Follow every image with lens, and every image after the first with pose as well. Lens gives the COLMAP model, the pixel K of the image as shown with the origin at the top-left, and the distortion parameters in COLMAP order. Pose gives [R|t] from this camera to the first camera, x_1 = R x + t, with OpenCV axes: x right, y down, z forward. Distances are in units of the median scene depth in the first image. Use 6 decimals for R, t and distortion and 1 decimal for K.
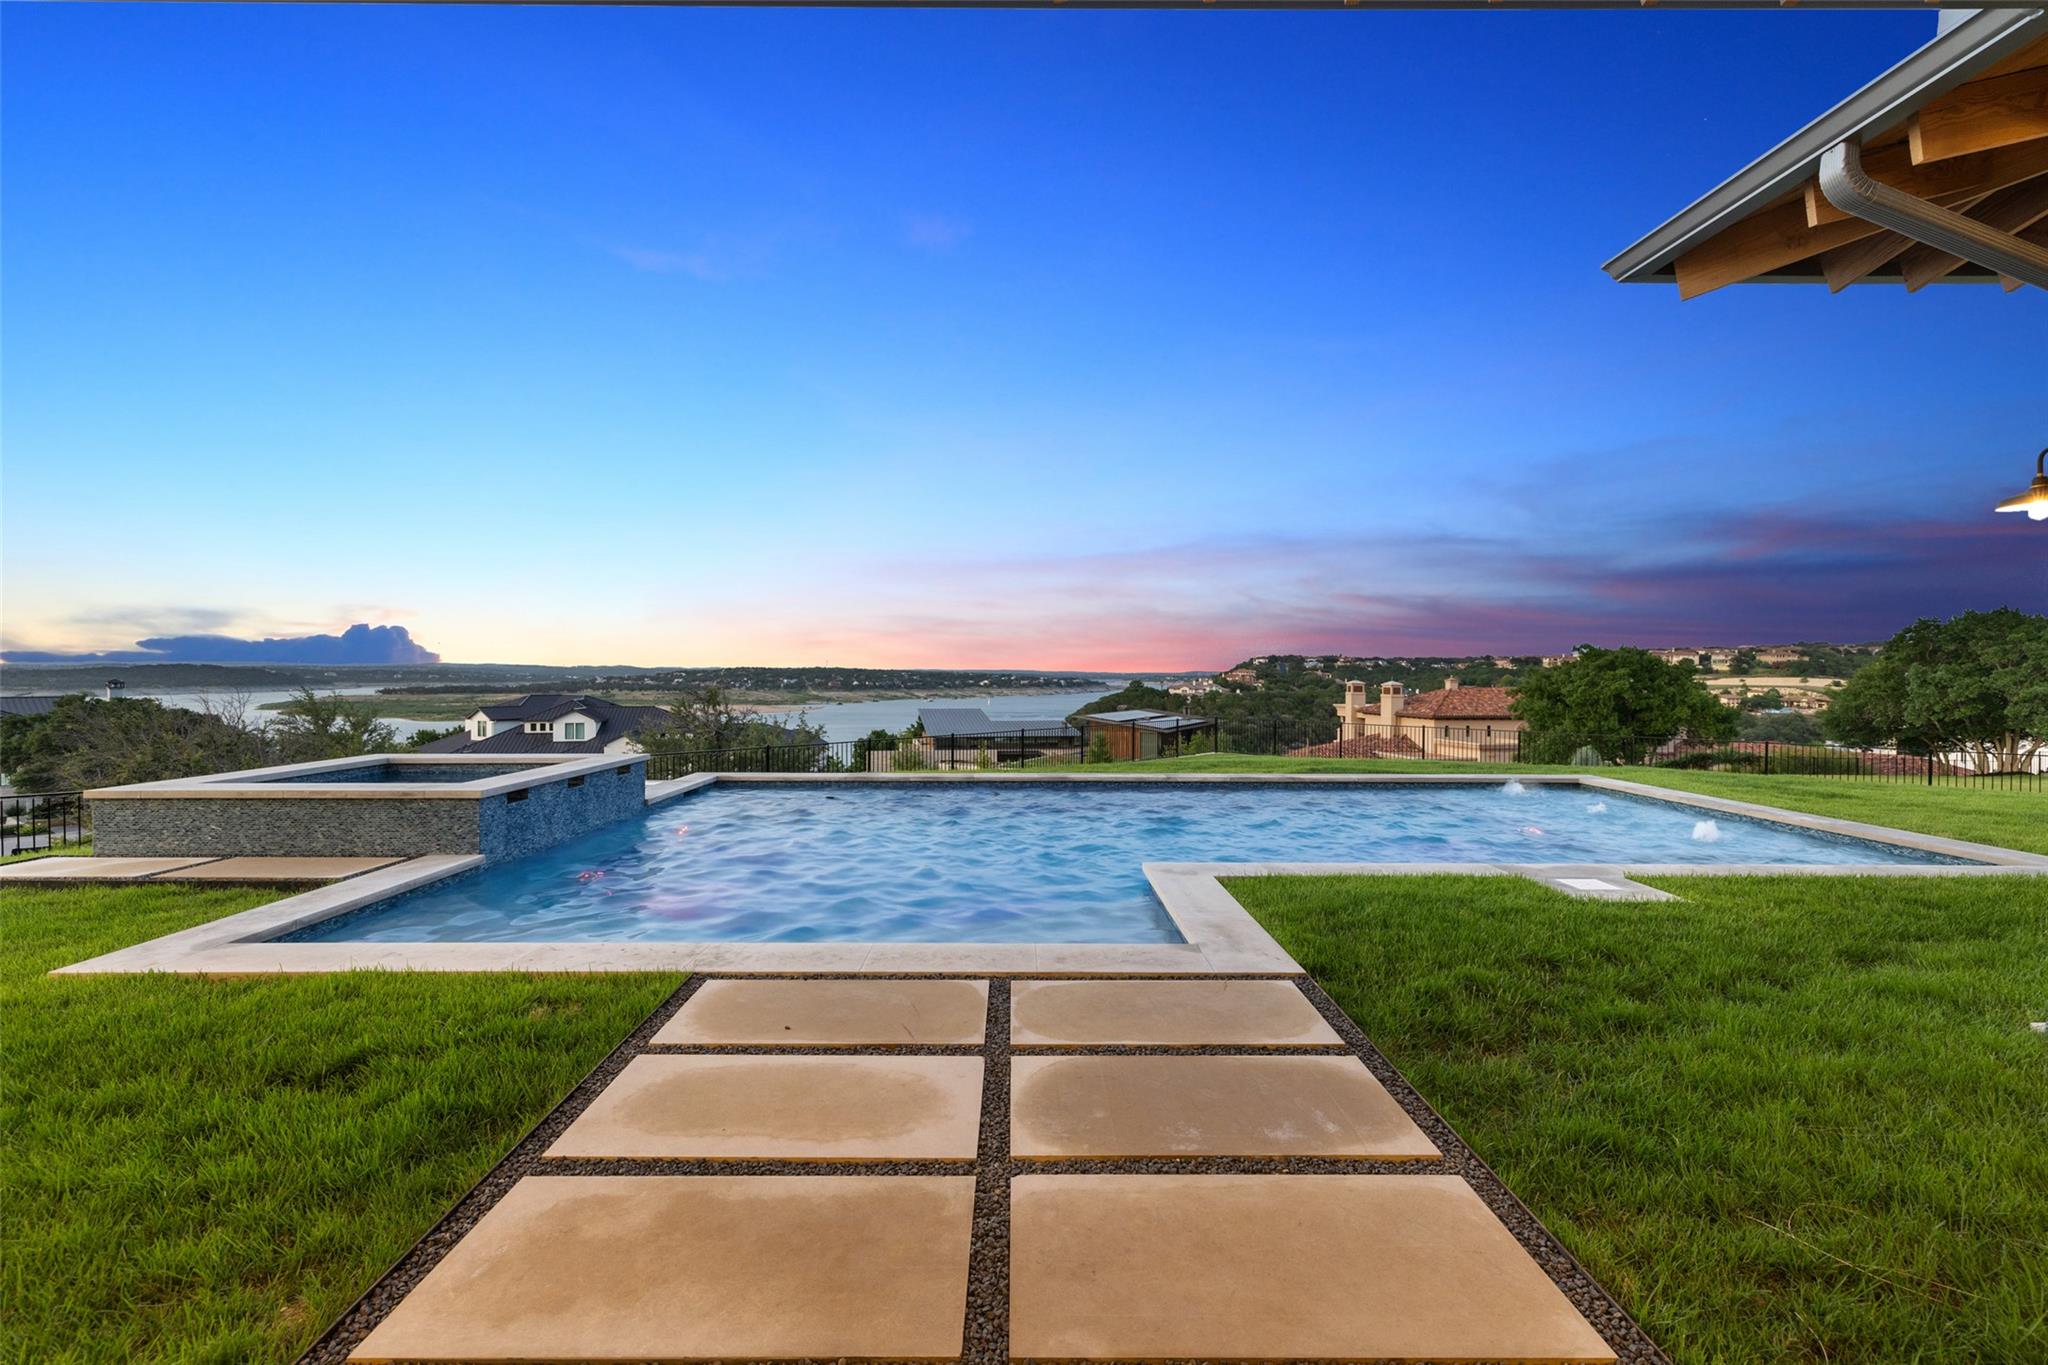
lens RADIAL K [[856.0, 0, 1024.0], [0, 856.0, 682.5], [0, 0, 1]] dist [0.002504, 0.000376]
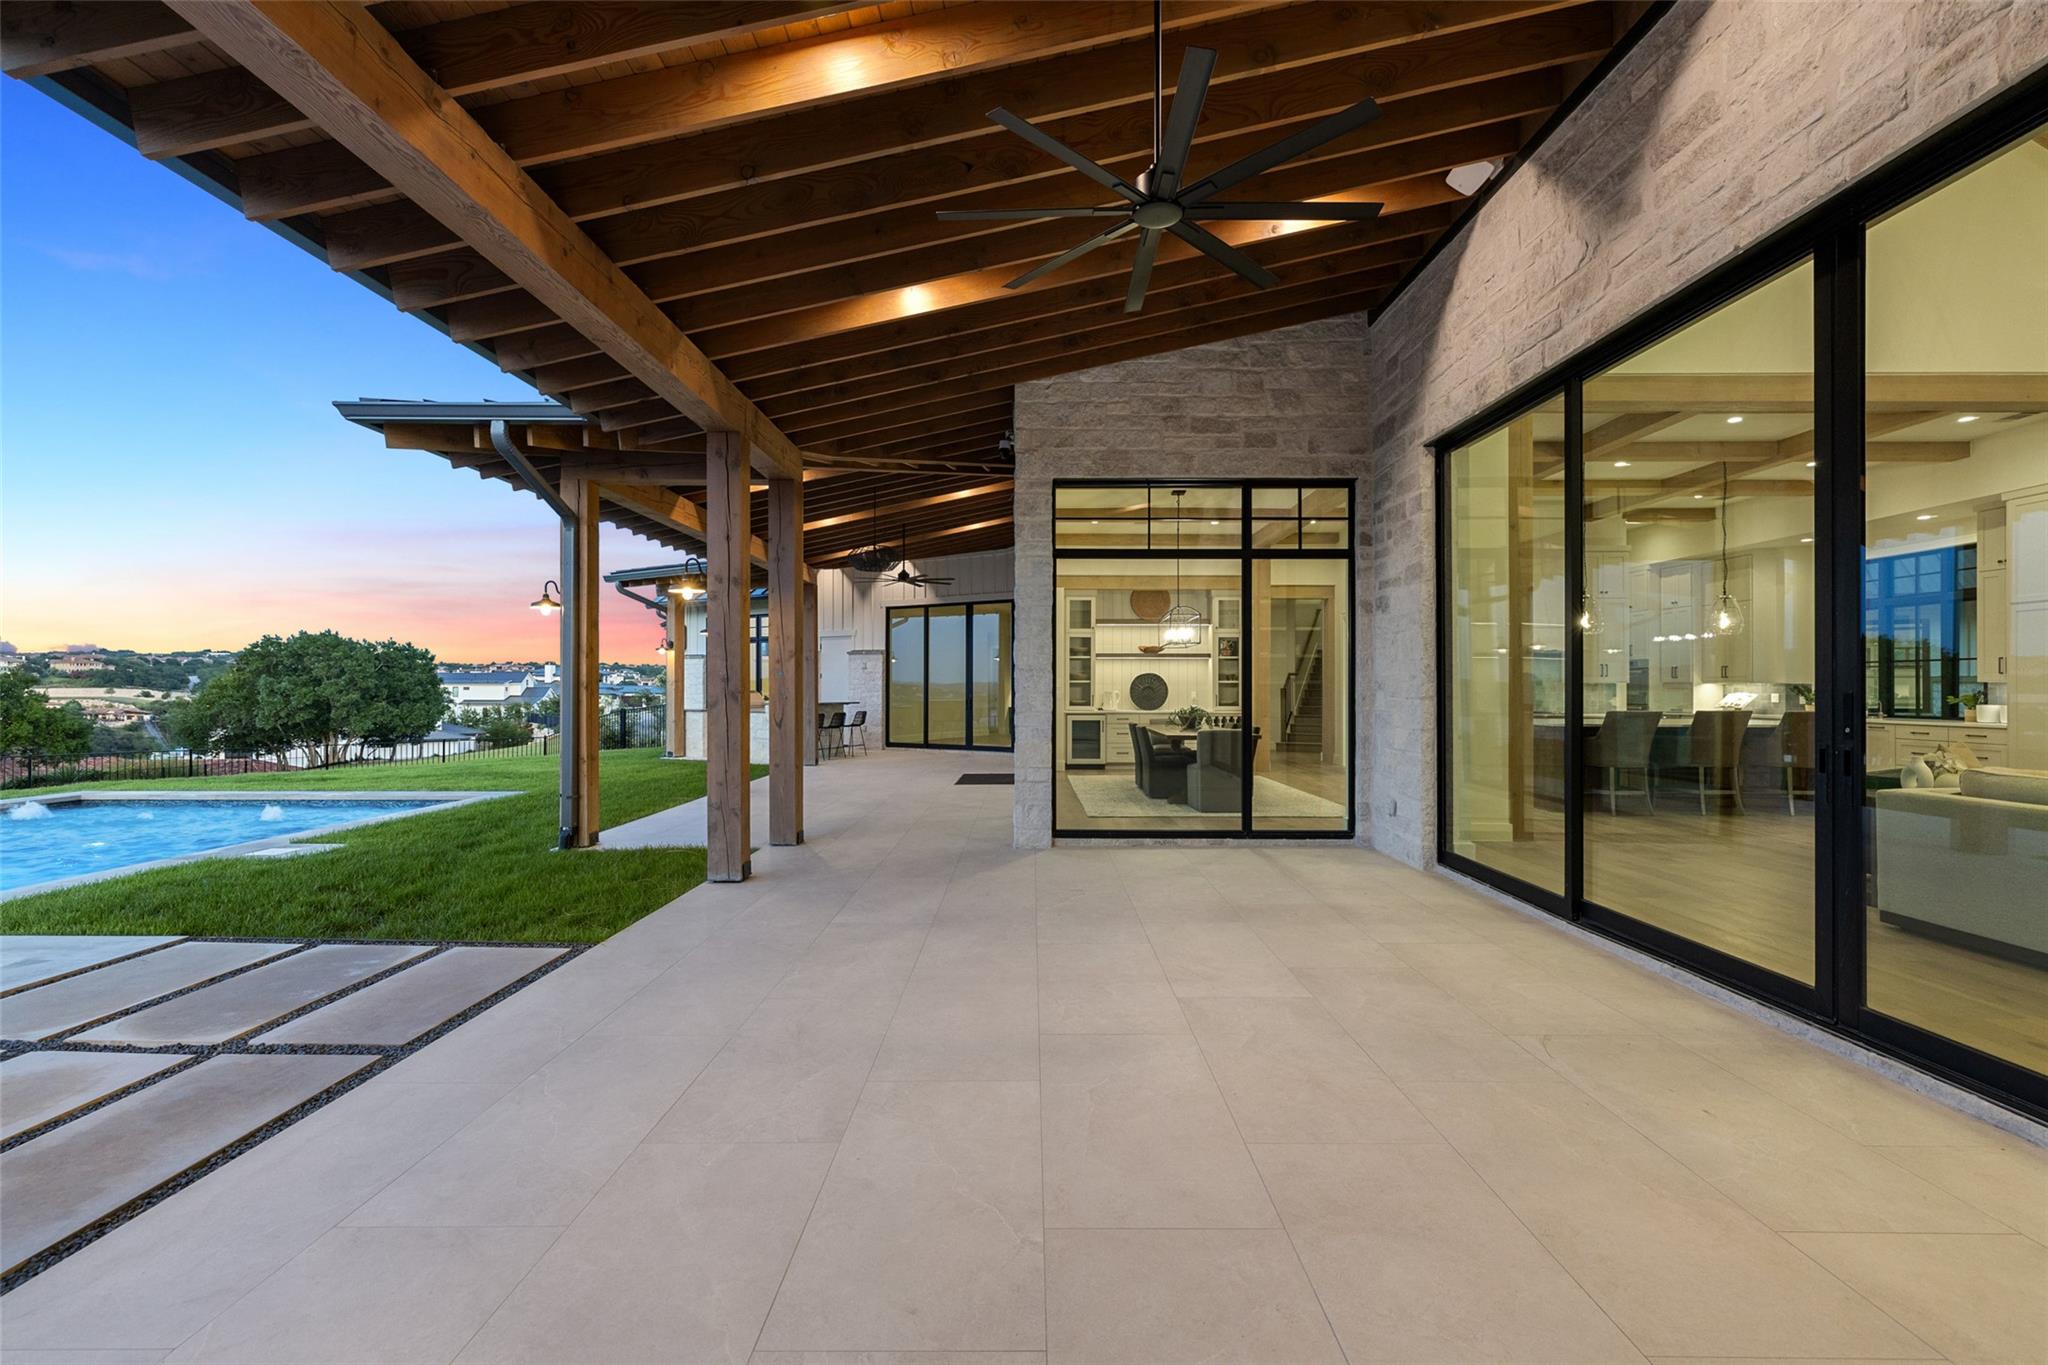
lens RADIAL K [[852.4, 0, 1017.8], [0, 852.4, 679.8], [0, 0, 1]] dist [0.001787, 0.000281]
pose [[0.013999, 0.005025, 0.999889, -0.053019], [0.009946, 0.999937, -0.005164, -0.000221], [-0.999853, 0.010017, 0.013948, -0.011478]]
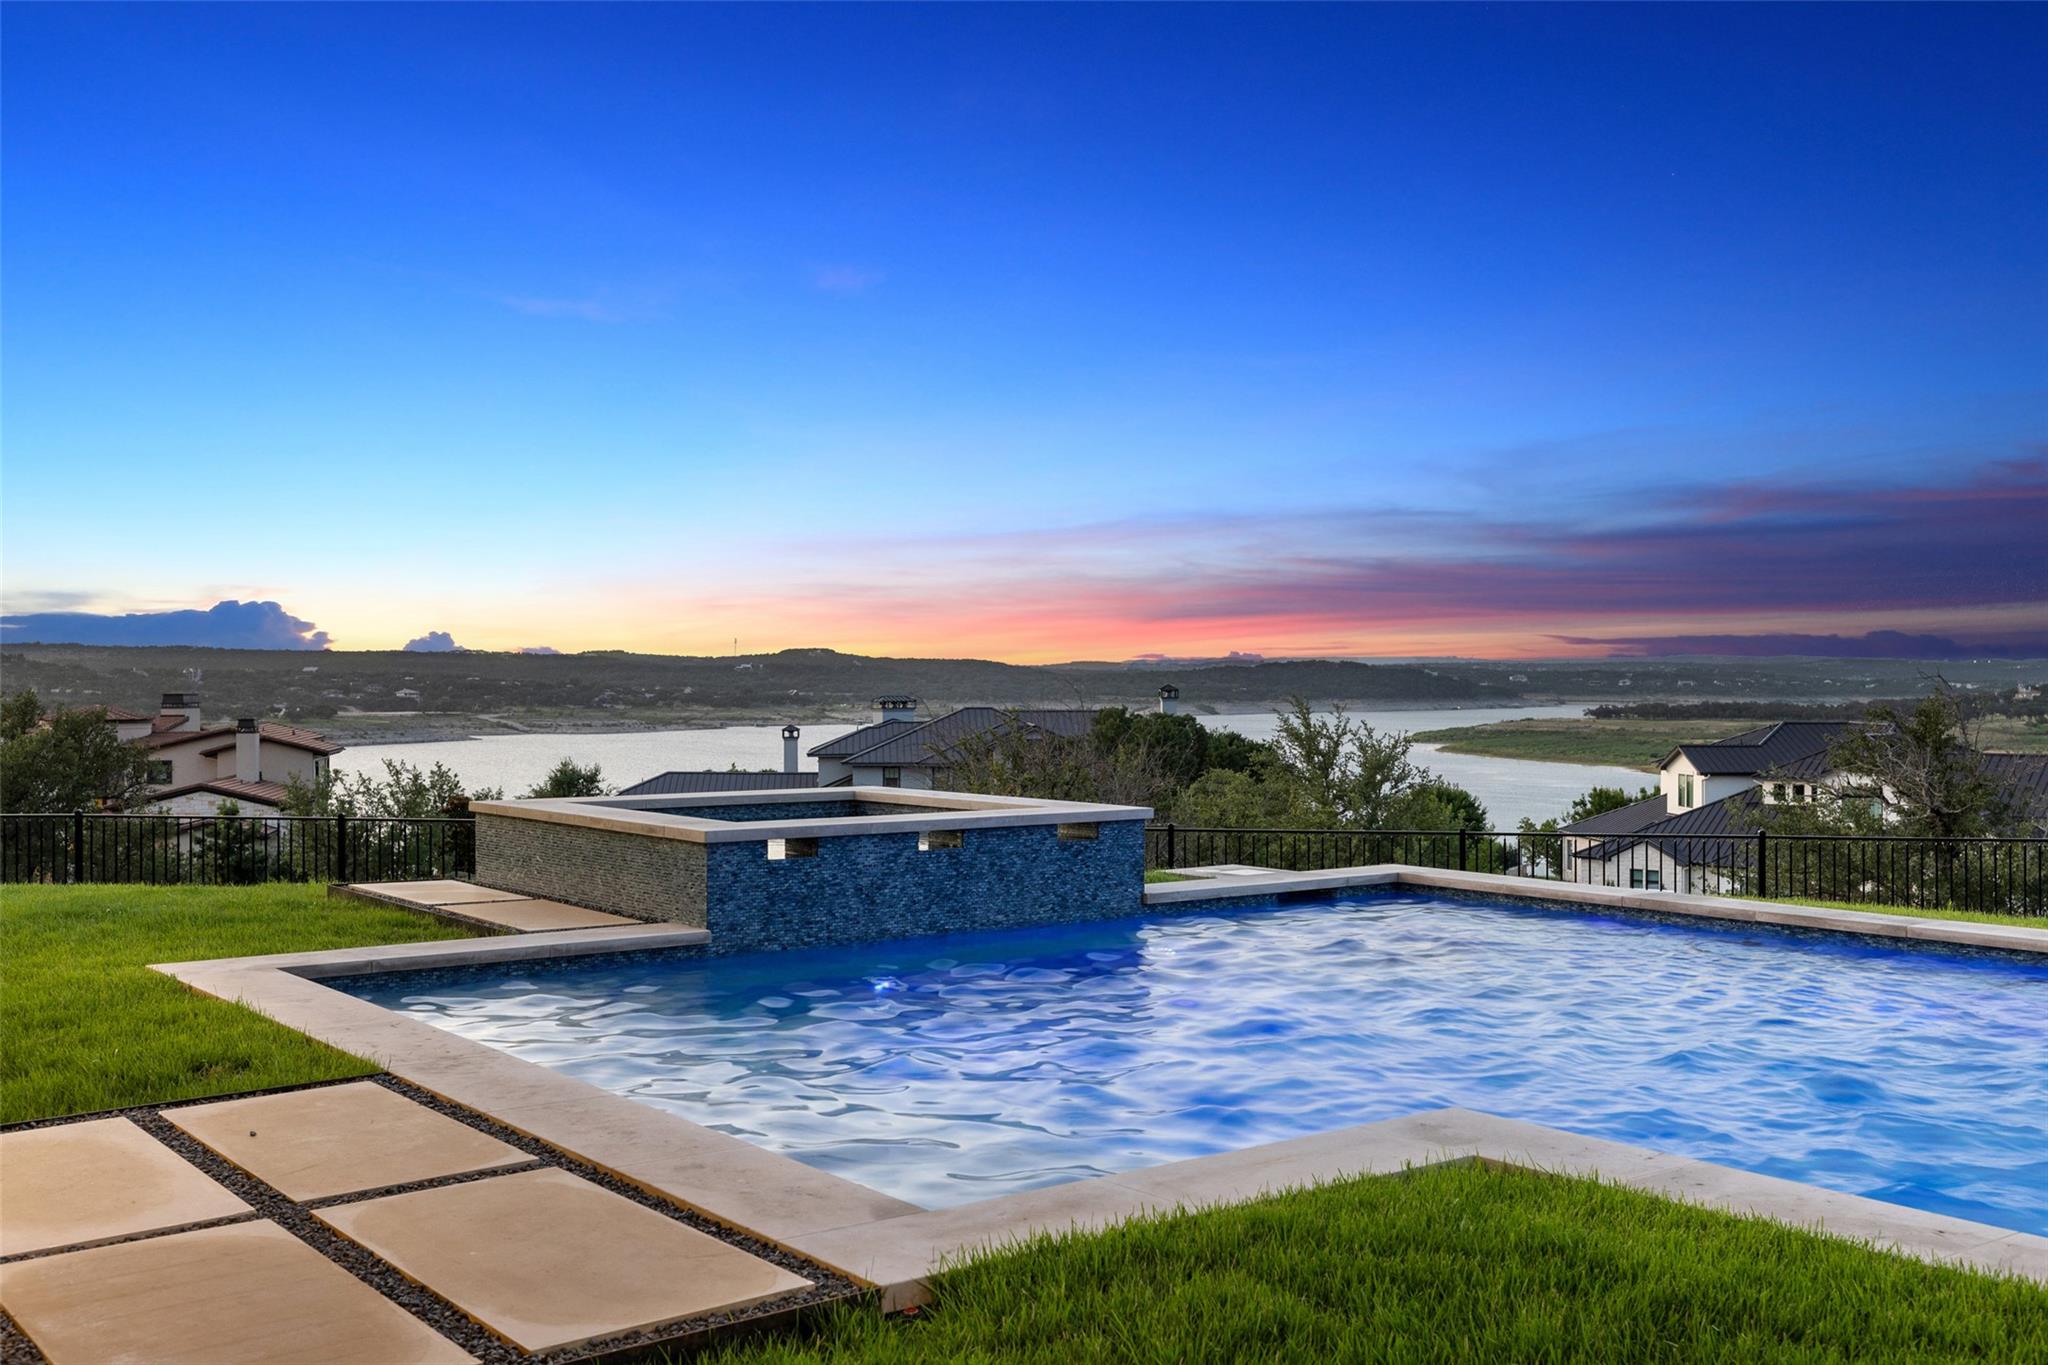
lens RADIAL K [[1976.4, 0, 1024.0], [0, 1976.4, 682.5], [0, 0, 1]] dist [0.095456, 0.001085]
pose [[0.606774, 0.001135, -0.794874, 0.045329], [-0.007809, 0.999959, -0.004533, 0.000617], [0.794836, 0.008958, 0.606758, 0.014176]]
